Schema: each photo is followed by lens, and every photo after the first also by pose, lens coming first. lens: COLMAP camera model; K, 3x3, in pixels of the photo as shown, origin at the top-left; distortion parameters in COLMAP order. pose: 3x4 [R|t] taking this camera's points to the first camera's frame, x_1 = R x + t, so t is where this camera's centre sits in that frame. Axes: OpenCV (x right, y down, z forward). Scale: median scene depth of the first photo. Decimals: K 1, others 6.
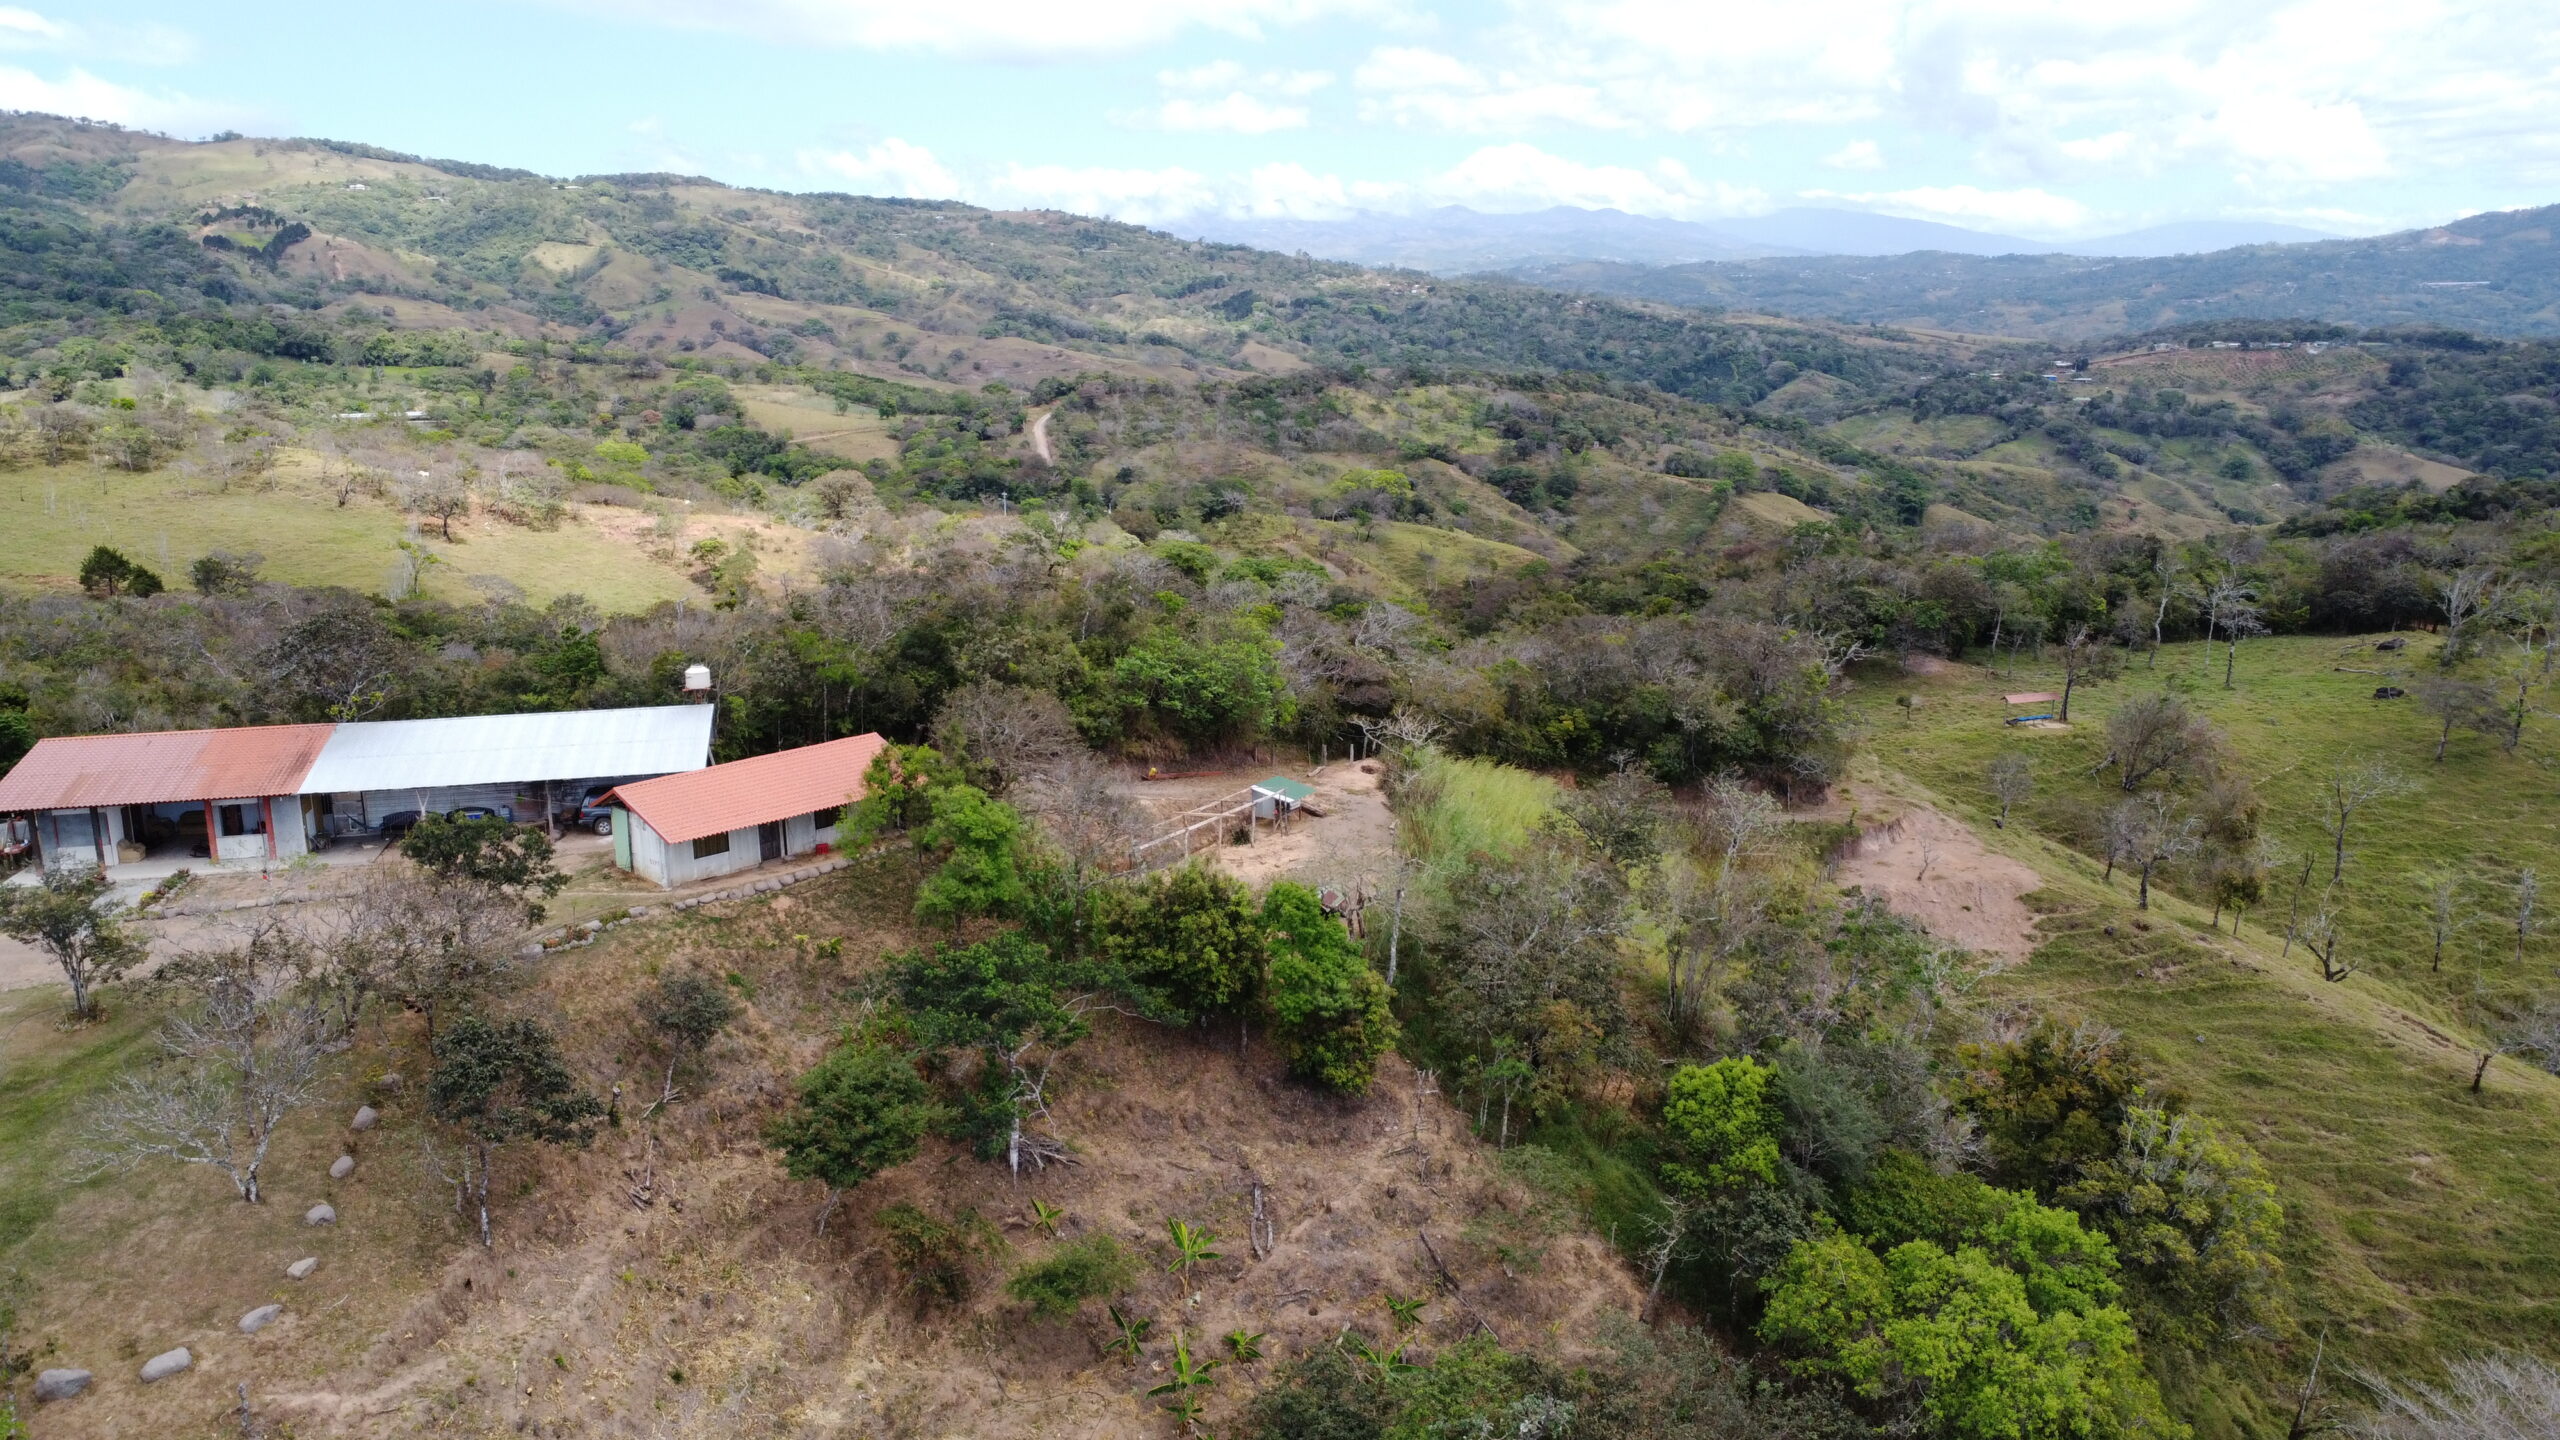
lens RADIAL K [[1920.9, 0, 1285.4], [0, 1920.9, 713.0], [0, 0, 1]] dist [-0.148808, 0.226527]
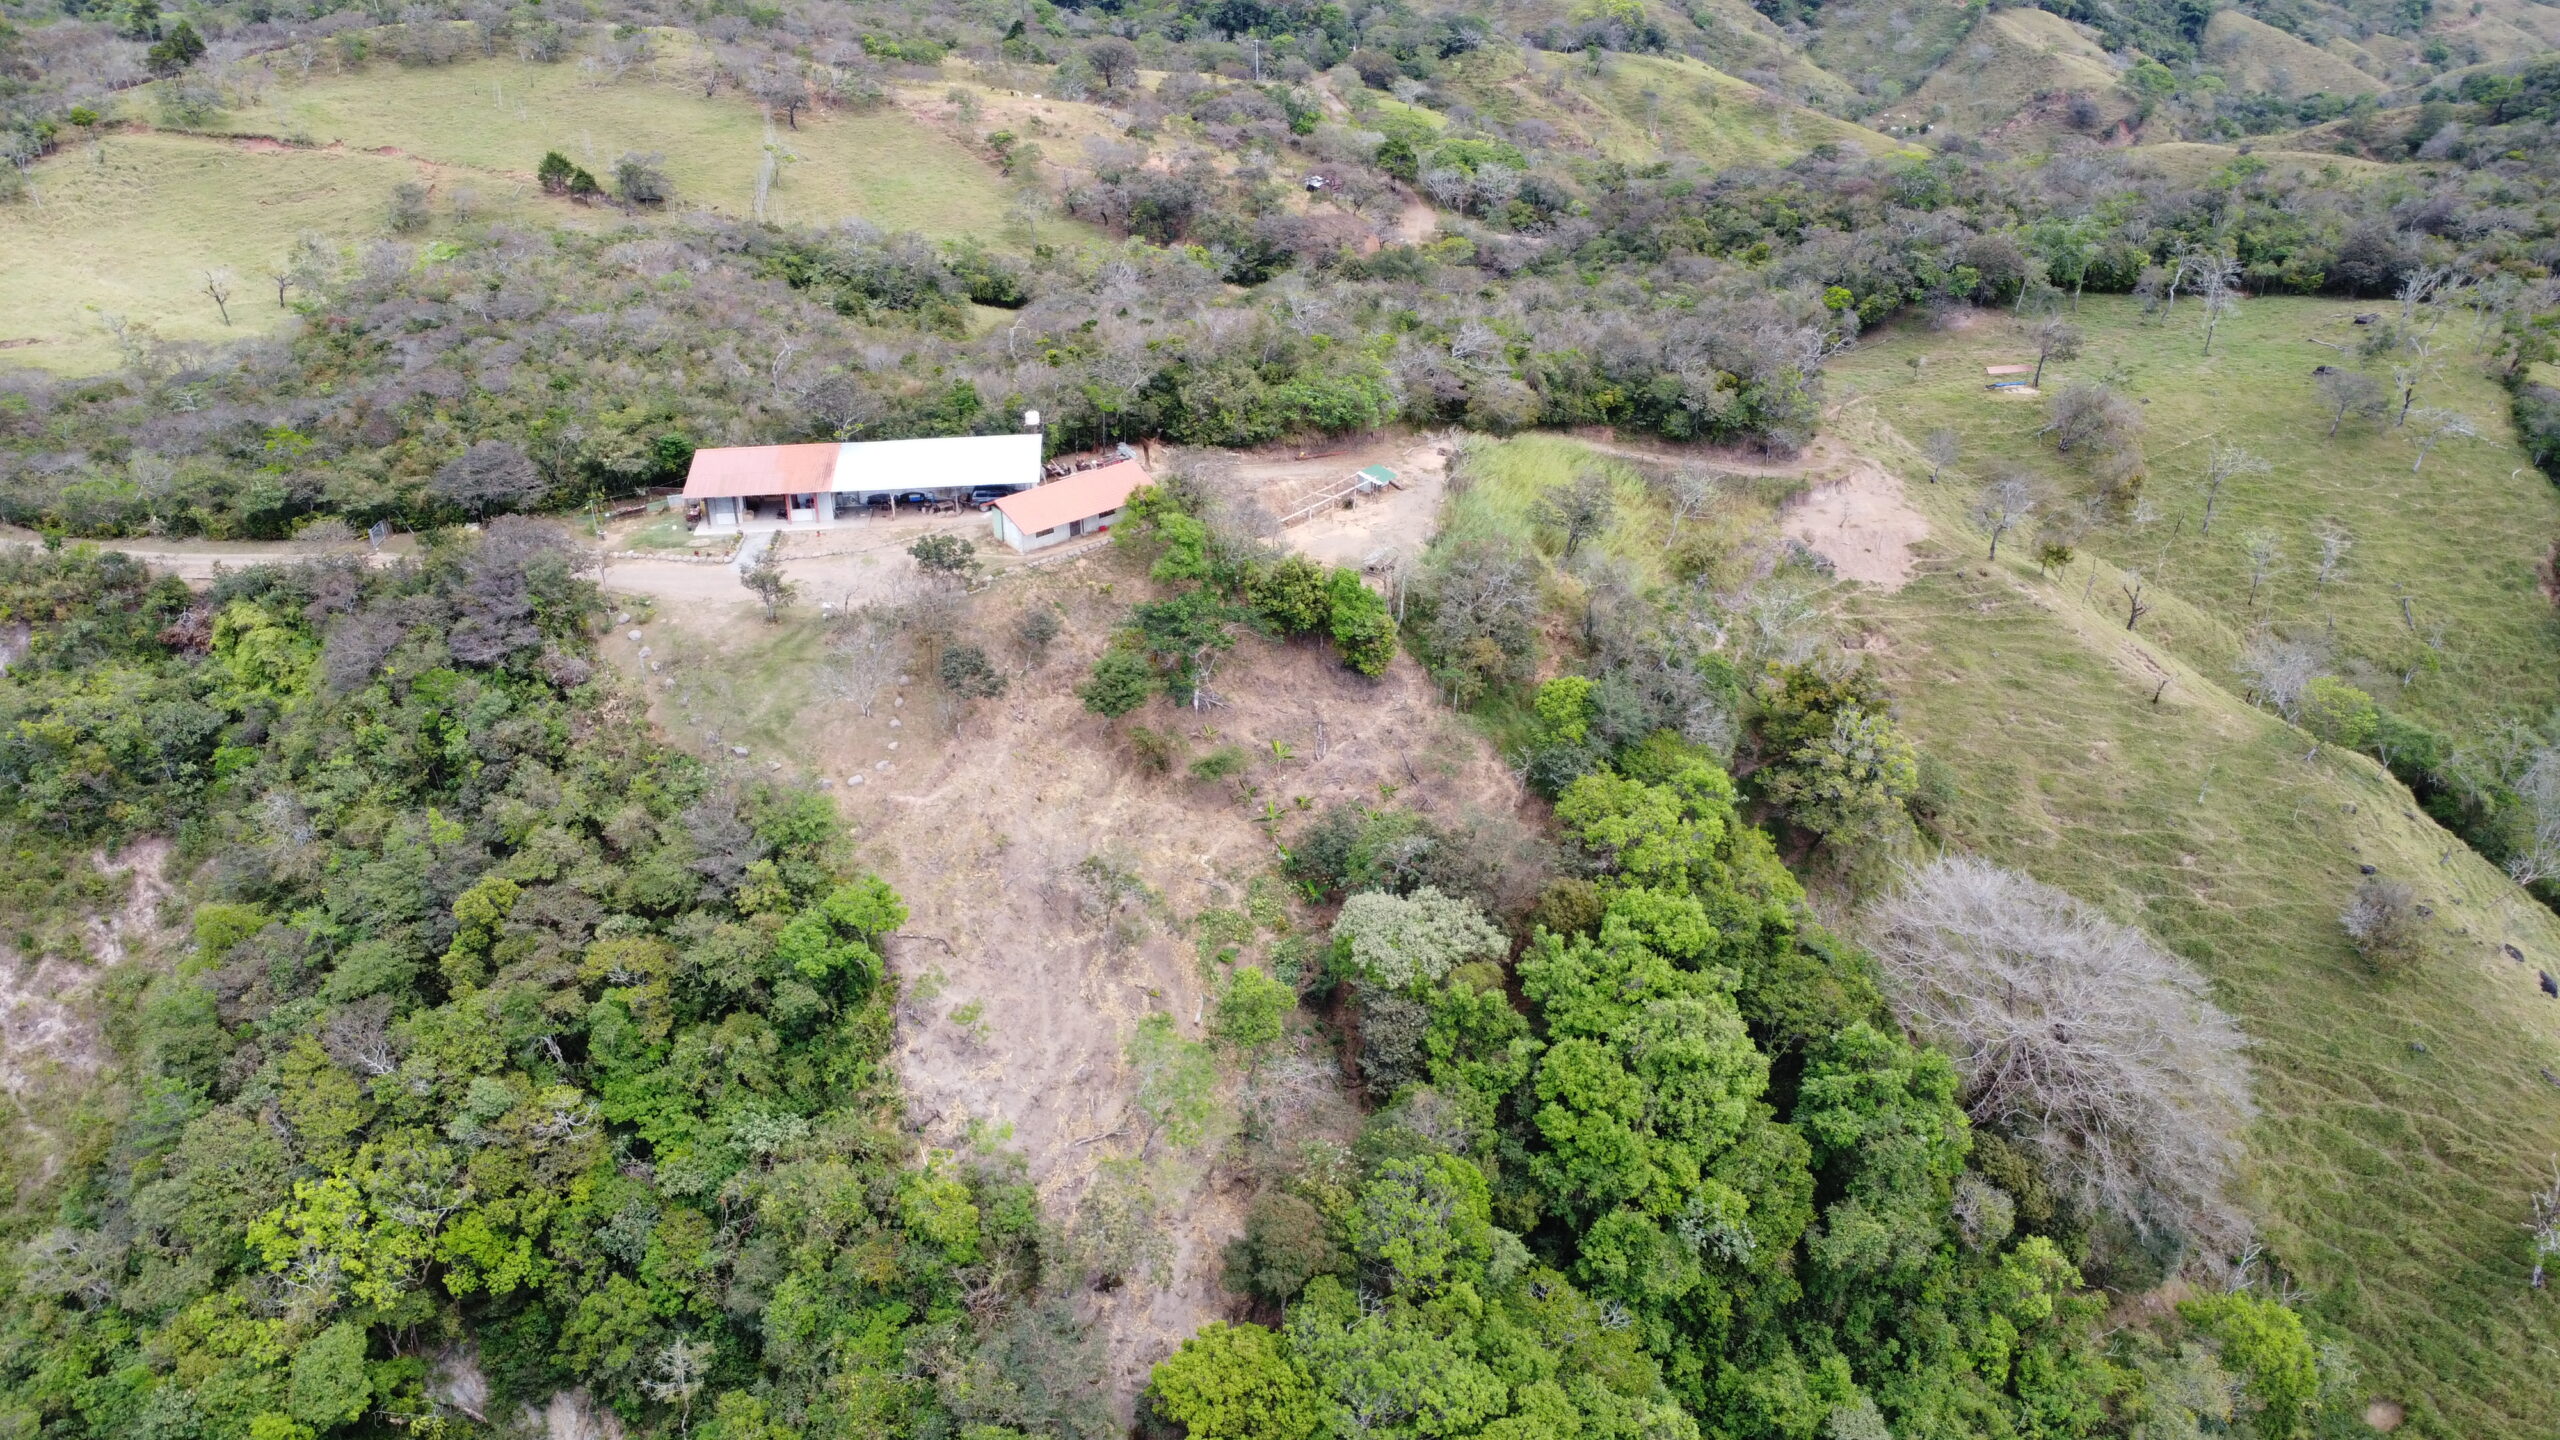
lens RADIAL K [[1889.6, 0, 1274.7], [0, 1889.6, 712.4], [0, 0, 1]] dist [-0.164920, 0.239273]
pose [[0.989469, 0.069096, -0.127190, 0.105427], [-0.030653, 0.958804, 0.282411, -0.175366], [0.141463, -0.275538, 0.950824, -0.481264]]
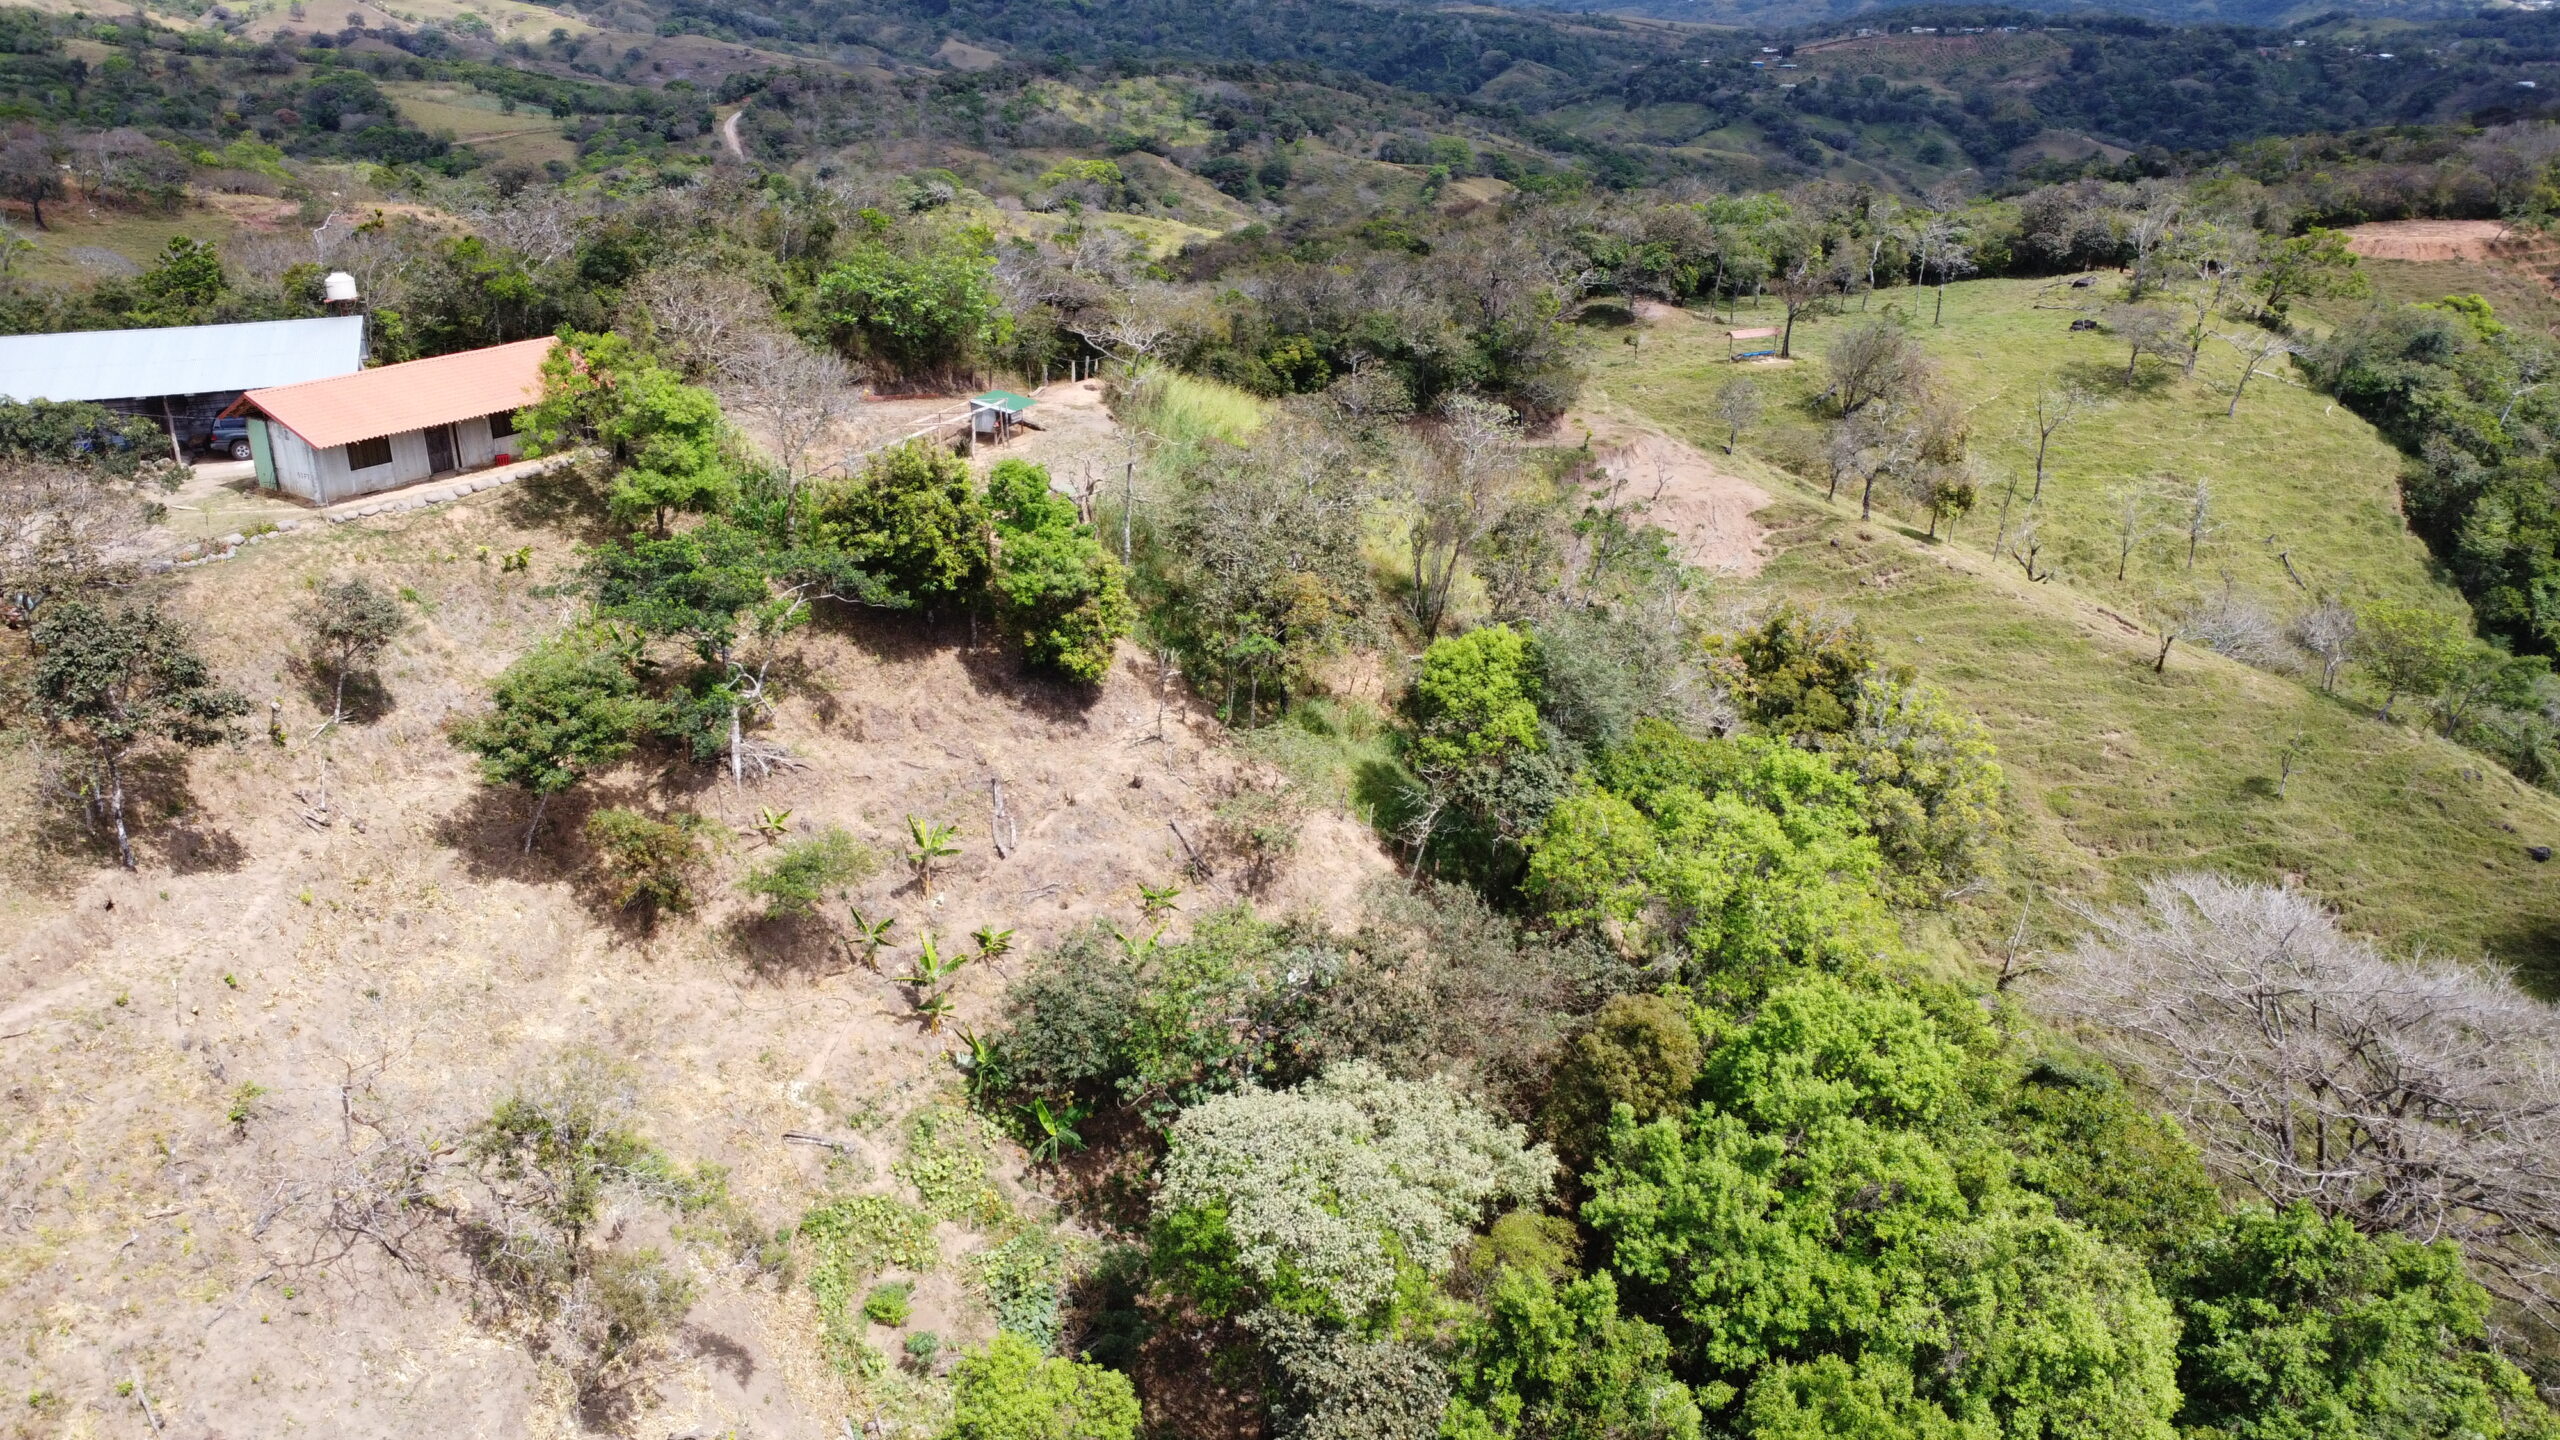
lens RADIAL K [[1920.9, 0, 1285.4], [0, 1920.9, 713.0], [0, 0, 1]] dist [-0.148808, 0.226527]
pose [[0.988938, -0.055772, 0.137444, -0.001024], [0.034547, 0.987741, 0.152232, 0.041719], [-0.144250, -0.145800, 0.978741, 0.027335]]
